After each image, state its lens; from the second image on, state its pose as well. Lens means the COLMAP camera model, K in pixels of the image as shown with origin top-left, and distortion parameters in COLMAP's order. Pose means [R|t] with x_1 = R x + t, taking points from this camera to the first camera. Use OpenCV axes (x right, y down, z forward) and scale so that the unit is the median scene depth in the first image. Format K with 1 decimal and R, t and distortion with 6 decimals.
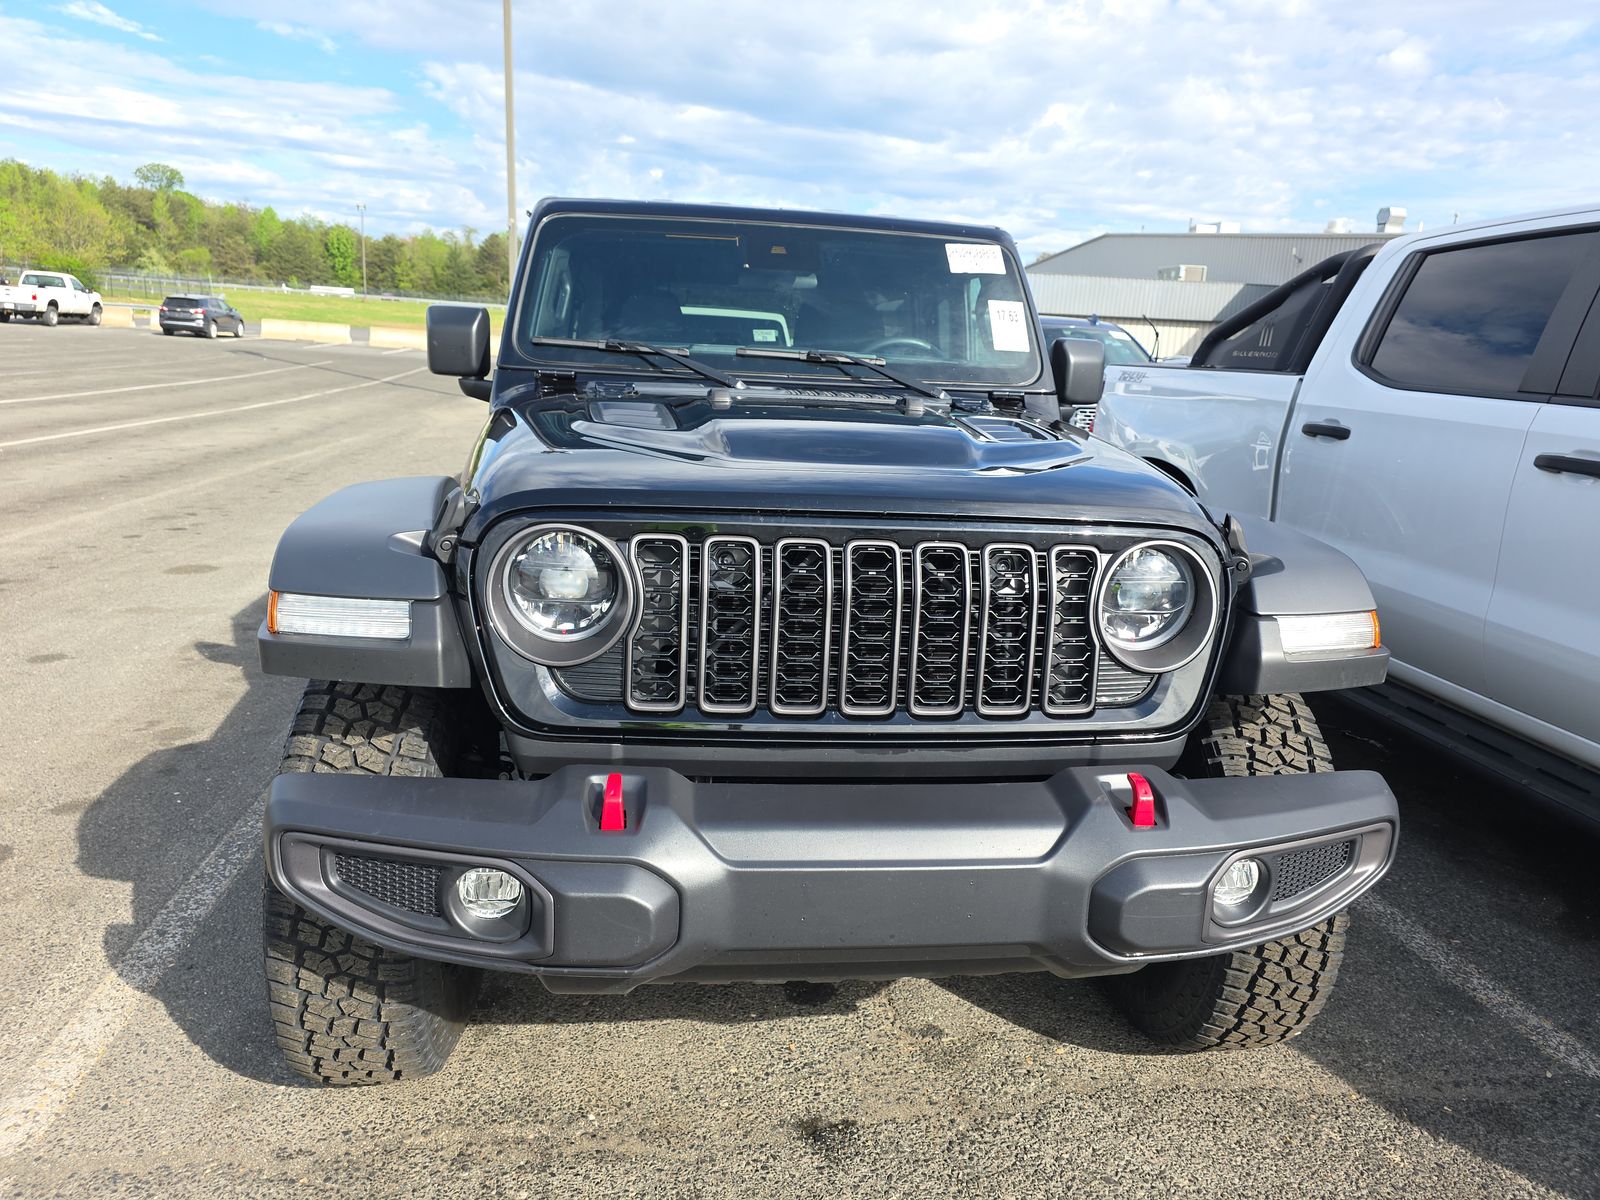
lens RADIAL K [[1106.5, 0, 774.2], [0, 1106.5, 594.5], [0, 0, 1]] dist [0.000820, -0.019281]
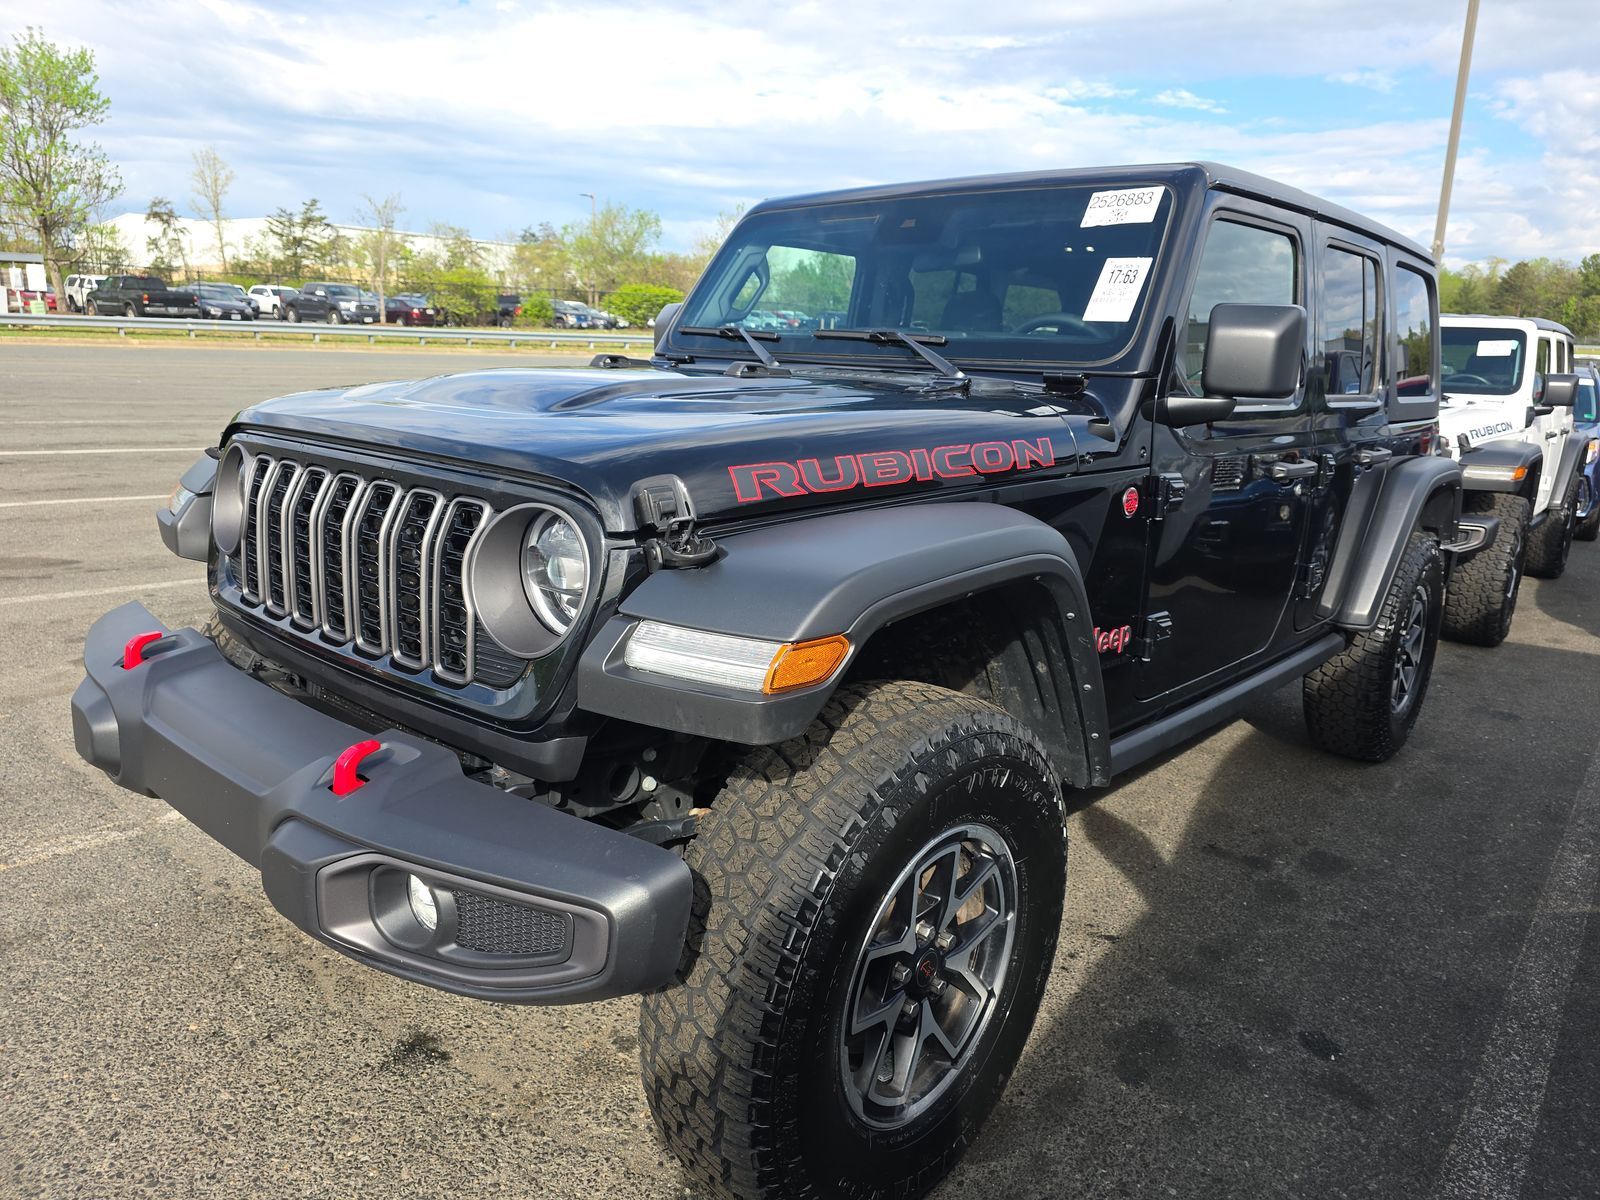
lens RADIAL K [[1106.5, 0, 774.2], [0, 1106.5, 594.5], [0, 0, 1]] dist [0.000820, -0.019281]
pose [[0.637632, 0.128407, -0.759563, 0.127675], [-0.163172, 0.986149, 0.029734, -0.003313], [0.752861, 0.104980, 0.649753, 0.066971]]
